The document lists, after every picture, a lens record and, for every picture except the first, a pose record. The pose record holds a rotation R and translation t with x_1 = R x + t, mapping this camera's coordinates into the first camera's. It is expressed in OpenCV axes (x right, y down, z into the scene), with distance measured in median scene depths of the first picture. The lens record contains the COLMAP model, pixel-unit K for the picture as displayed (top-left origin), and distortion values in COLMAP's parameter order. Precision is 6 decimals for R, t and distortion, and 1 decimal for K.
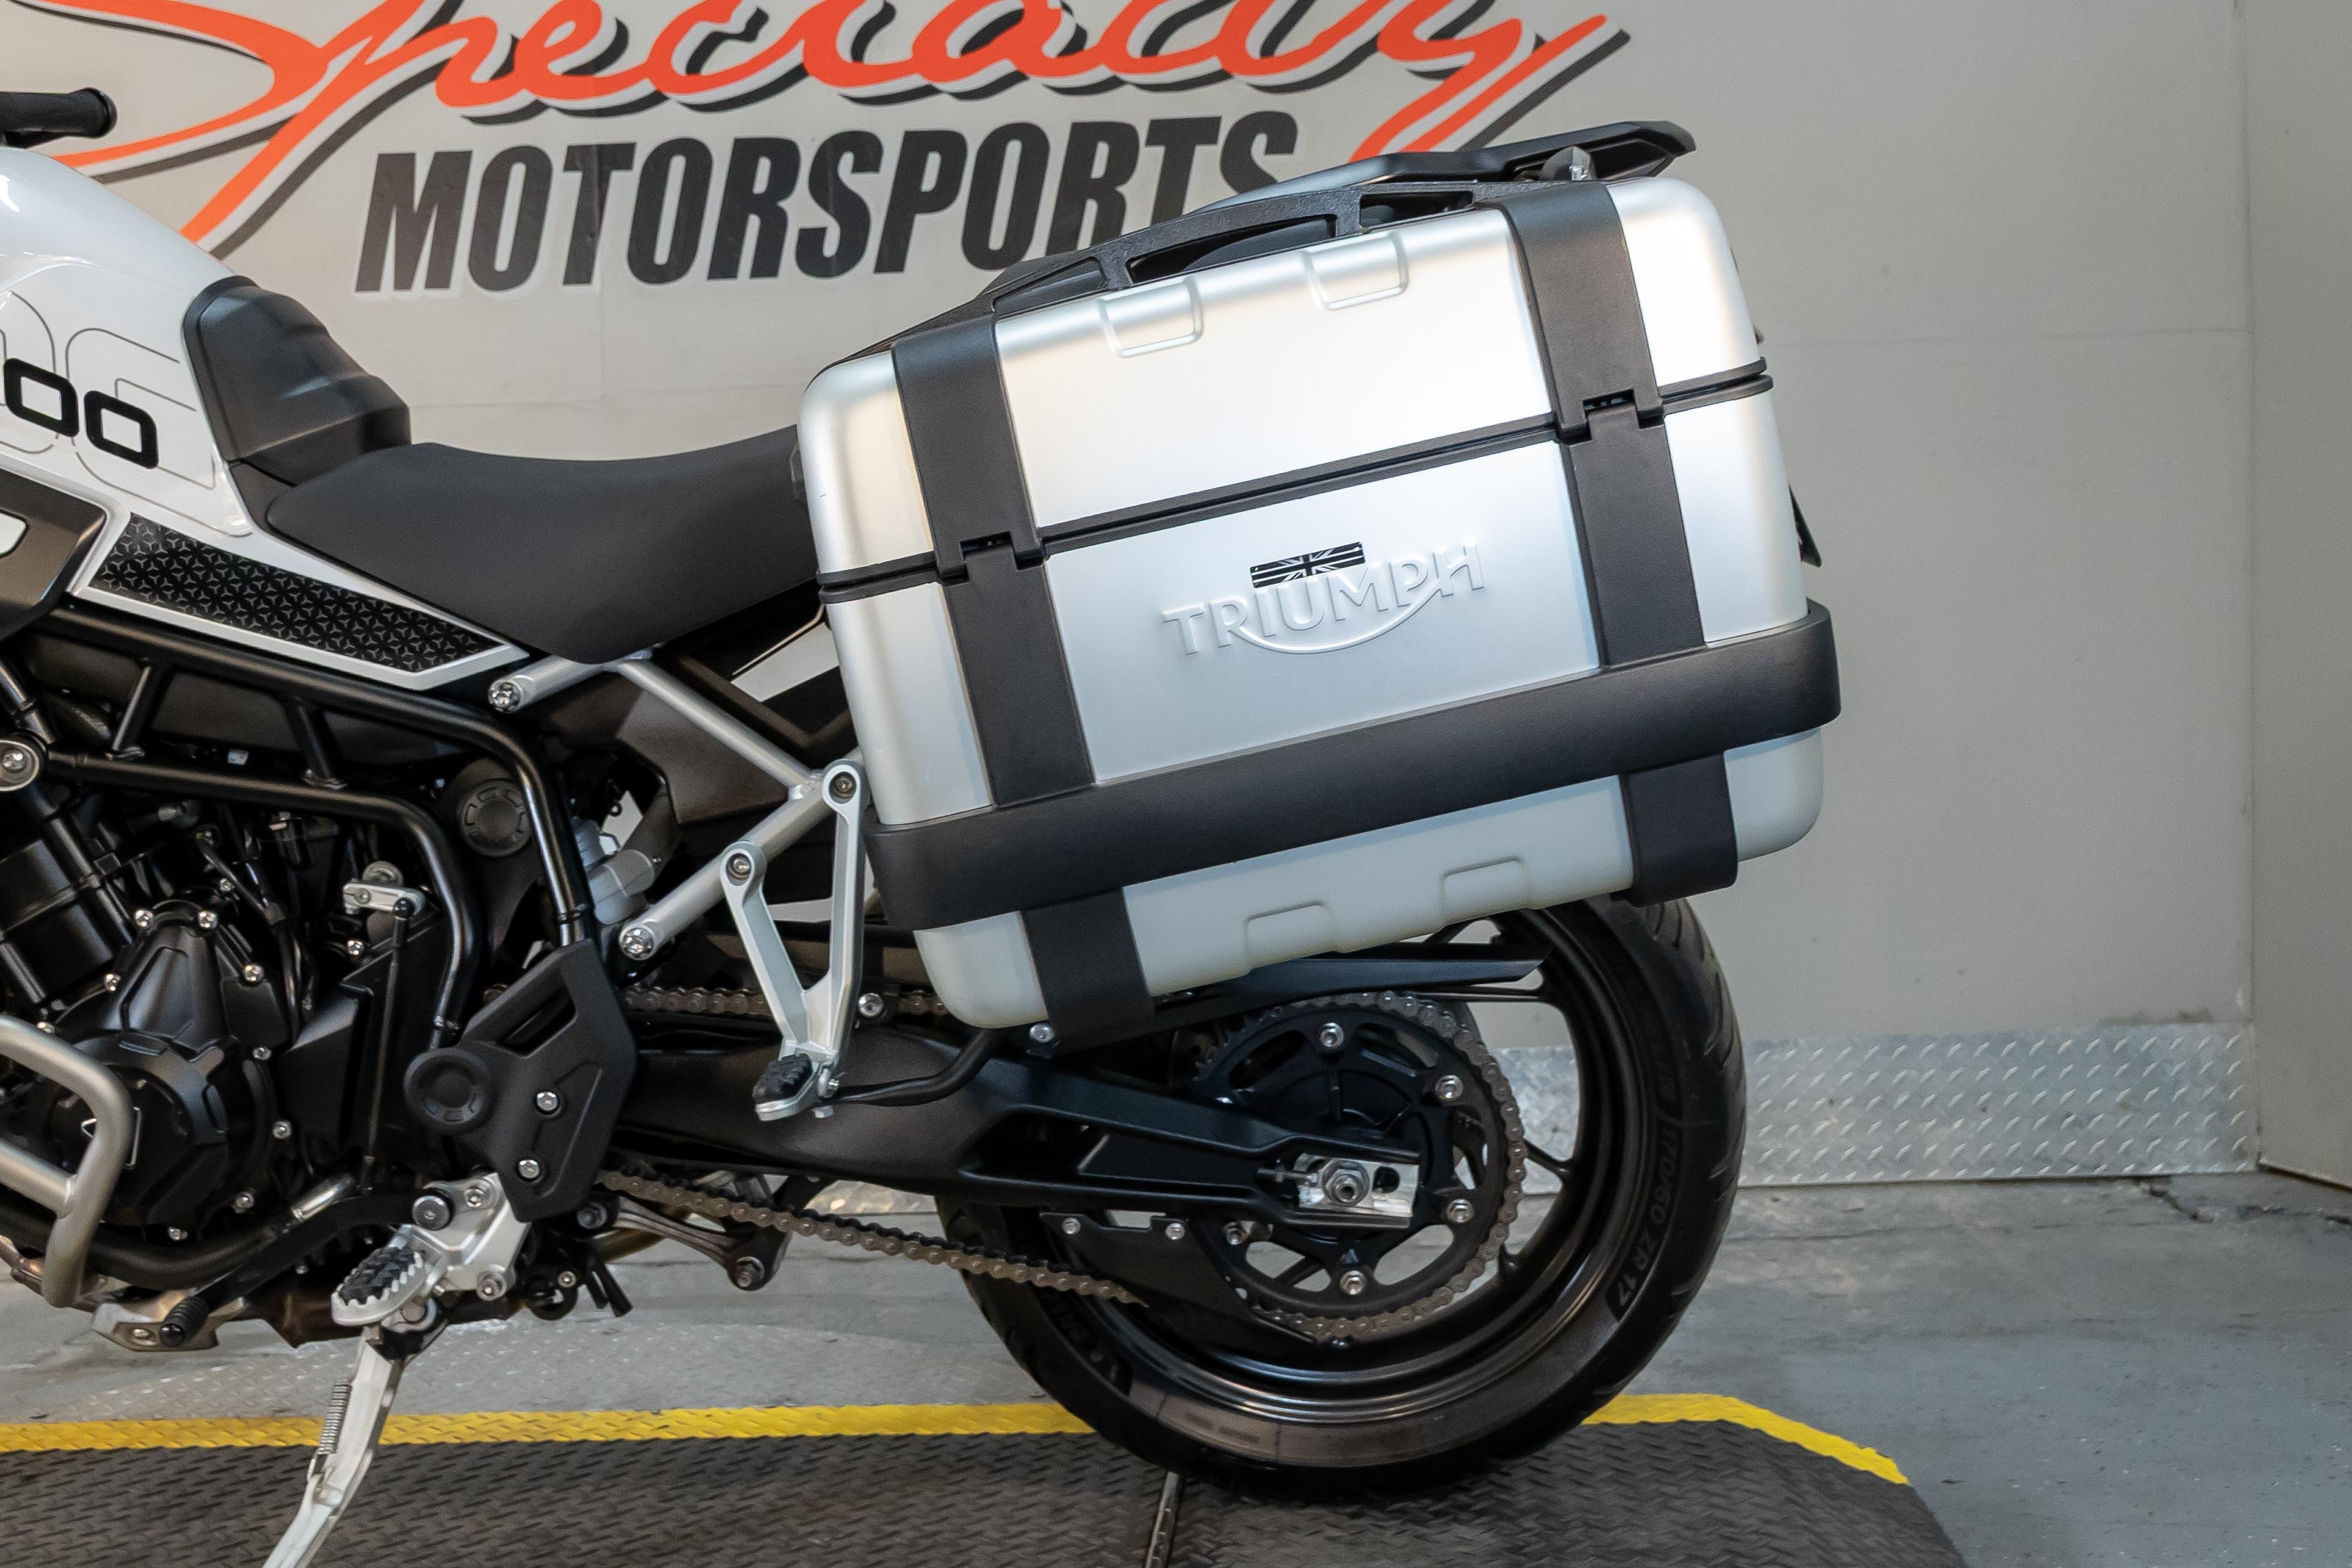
lens RADIAL K [[1577.8, 0, 1255.4], [0, 1577.8, 773.6], [0, 0, 1]] dist [-0.002856, -0.000905]
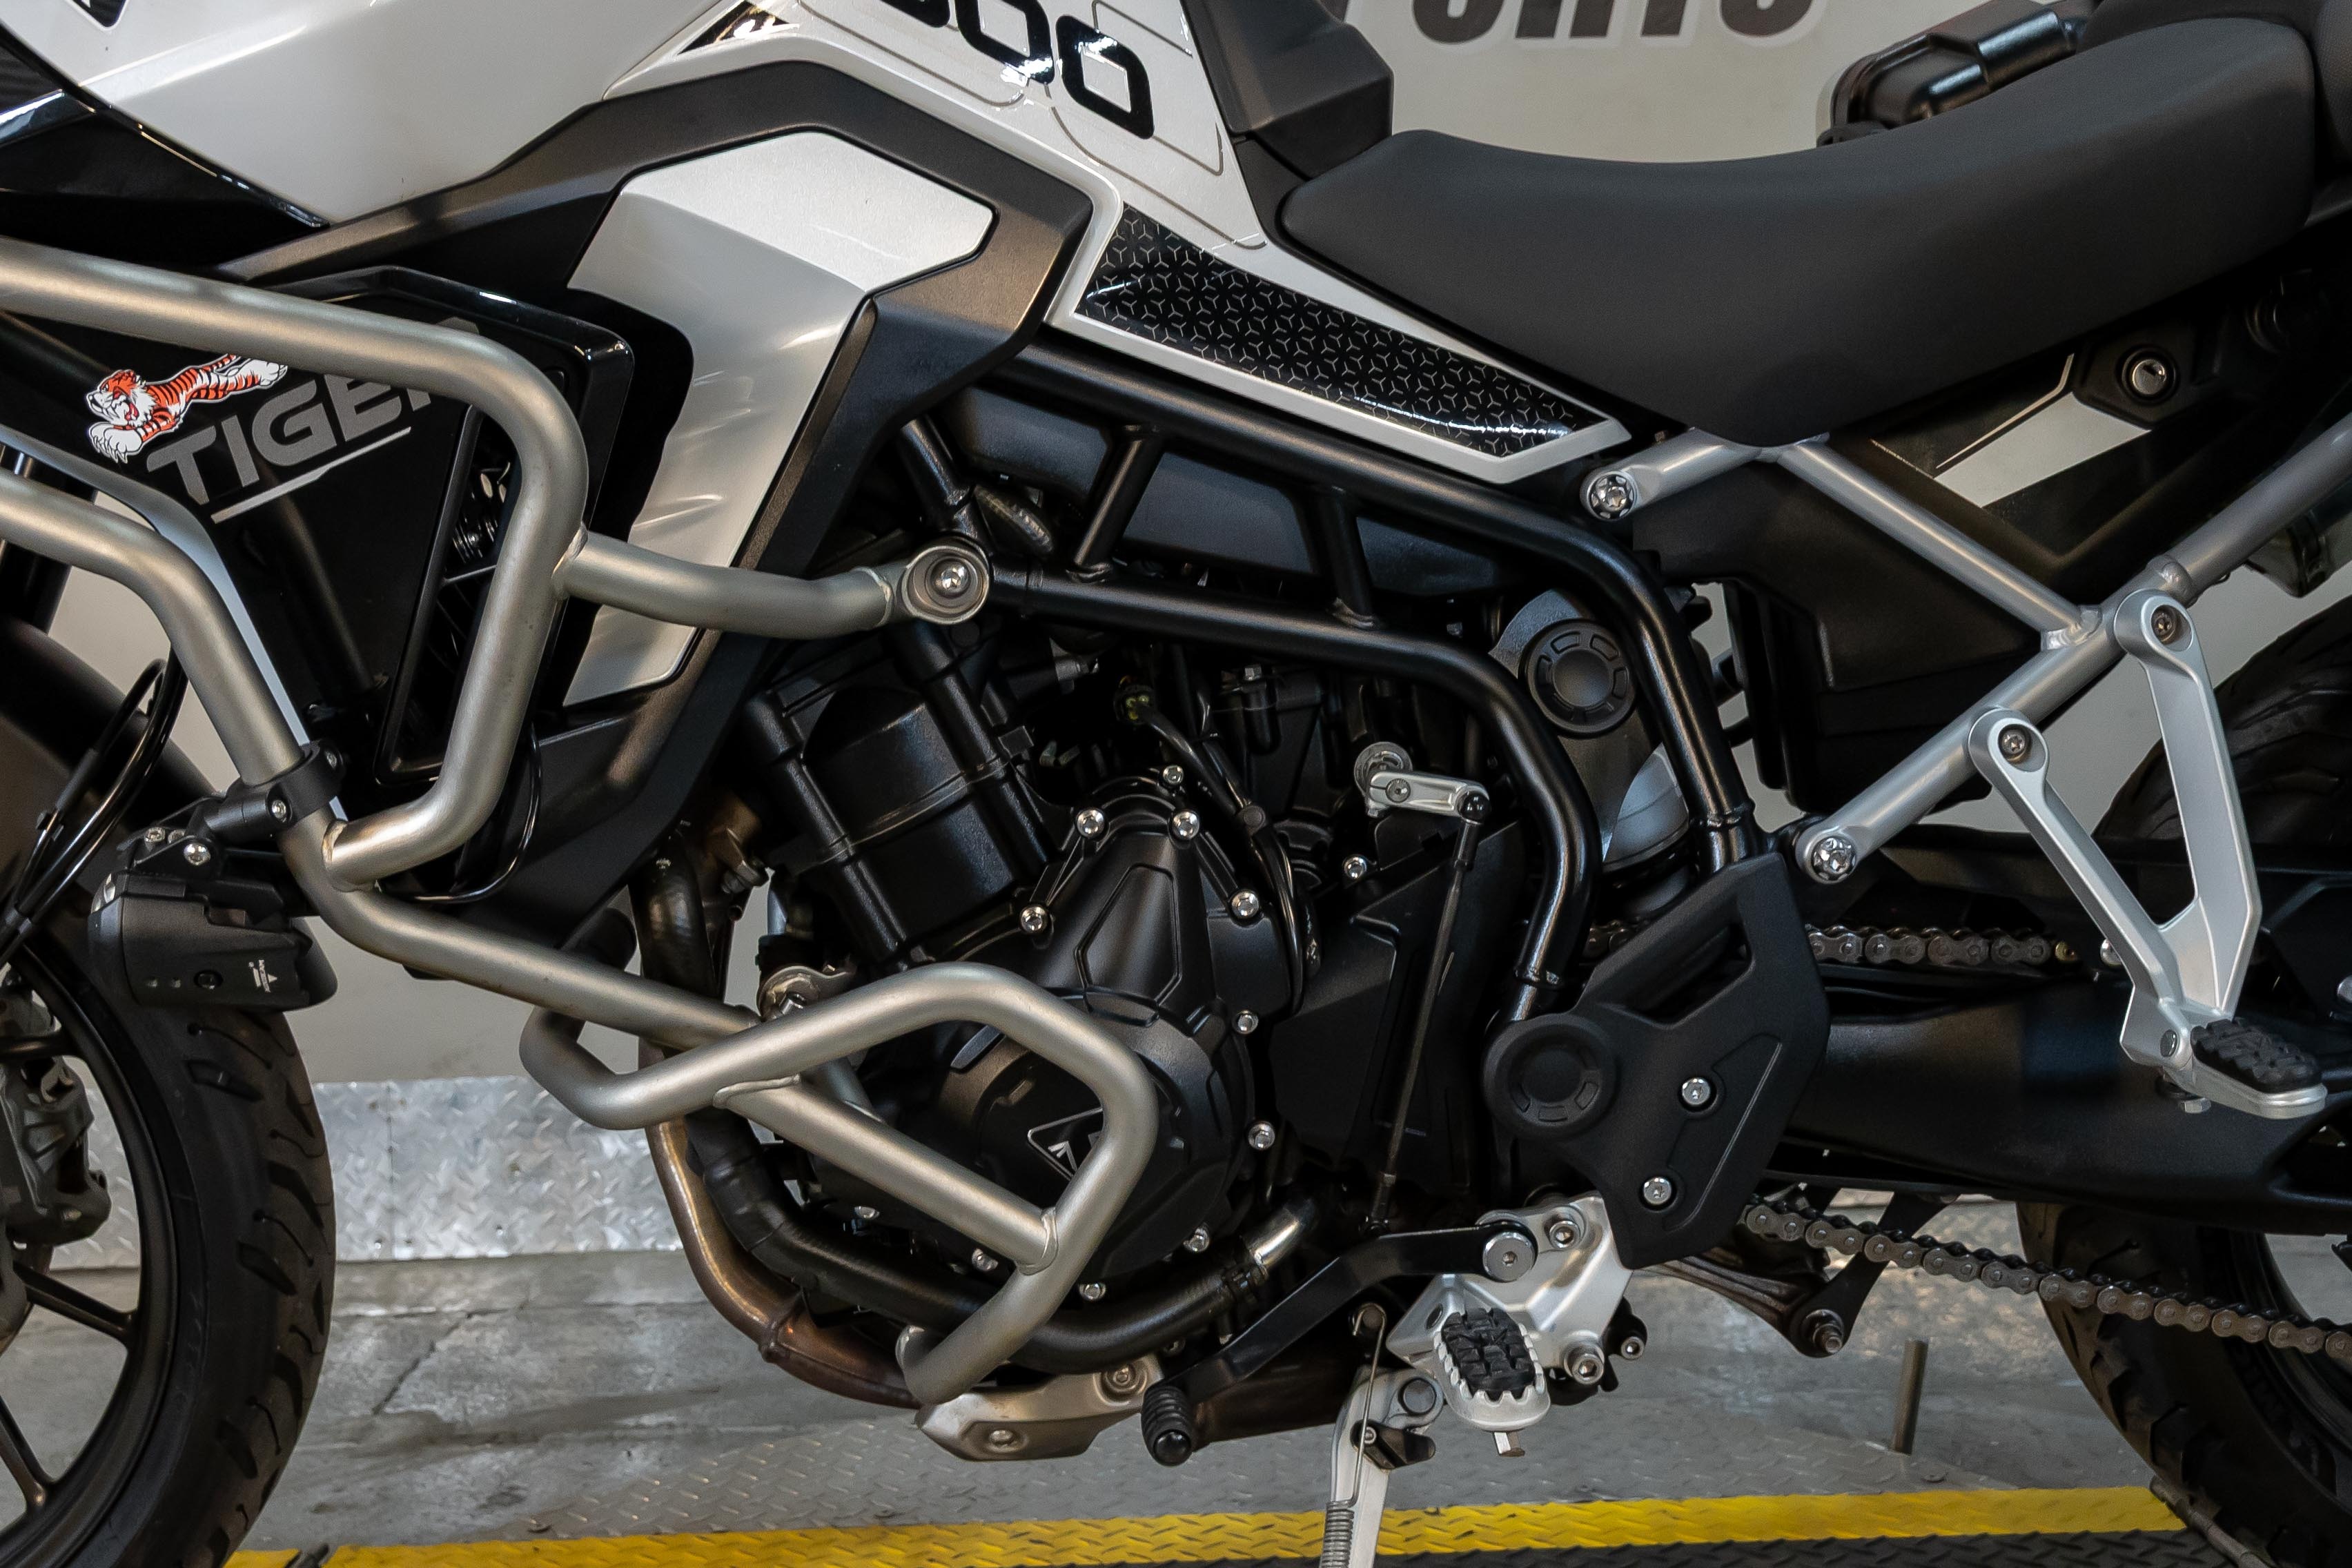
lens RADIAL K [[1691.8, 0, 1175.3], [0, 1691.8, 749.1], [0, 0, 1]] dist [-0.001225, -0.005458]
pose [[0.999138, 0.002722, 0.041431, -0.348098], [-0.003158, 0.999940, 0.010455, 0.026502], [-0.041400, -0.010577, 0.999087, 0.140376]]
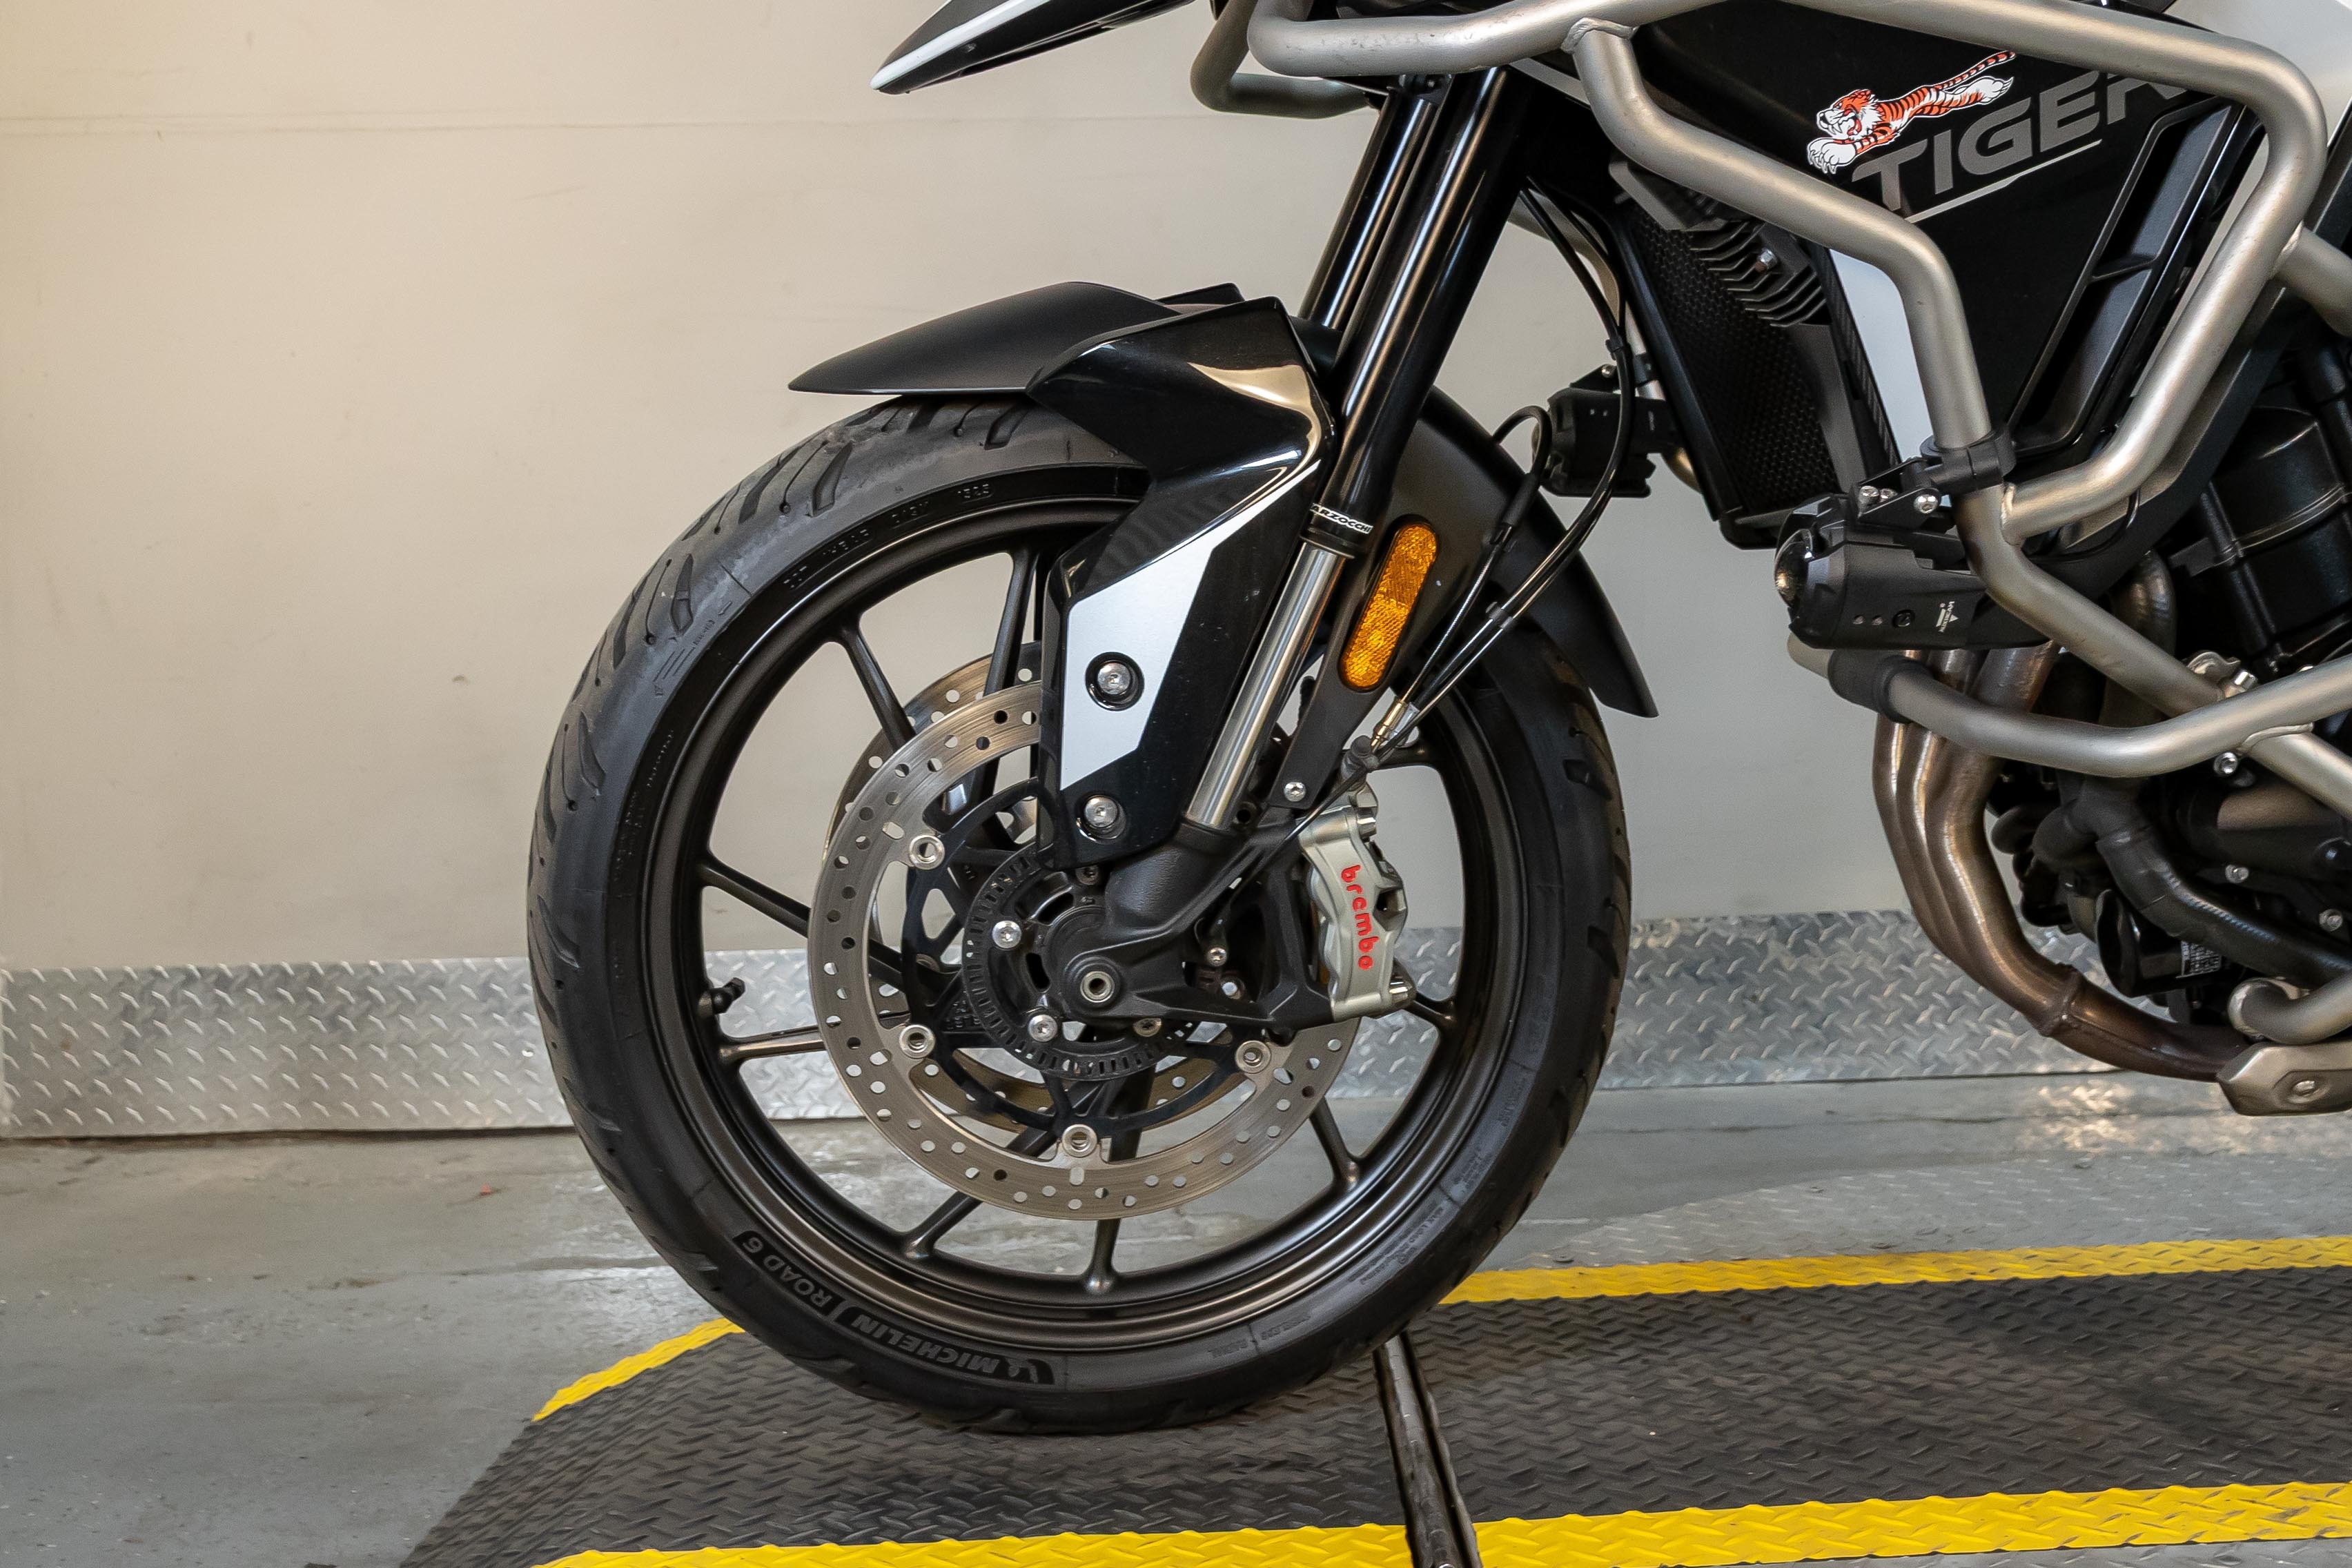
lens RADIAL K [[1691.8, 0, 1175.3], [0, 1691.8, 749.1], [0, 0, 1]] dist [-0.001225, -0.005458]
pose [[0.999189, 0.002024, 0.040211, -0.679181], [-0.002283, 0.999977, 0.006405, 0.097919], [-0.040198, -0.006492, 0.999171, 0.103216]]
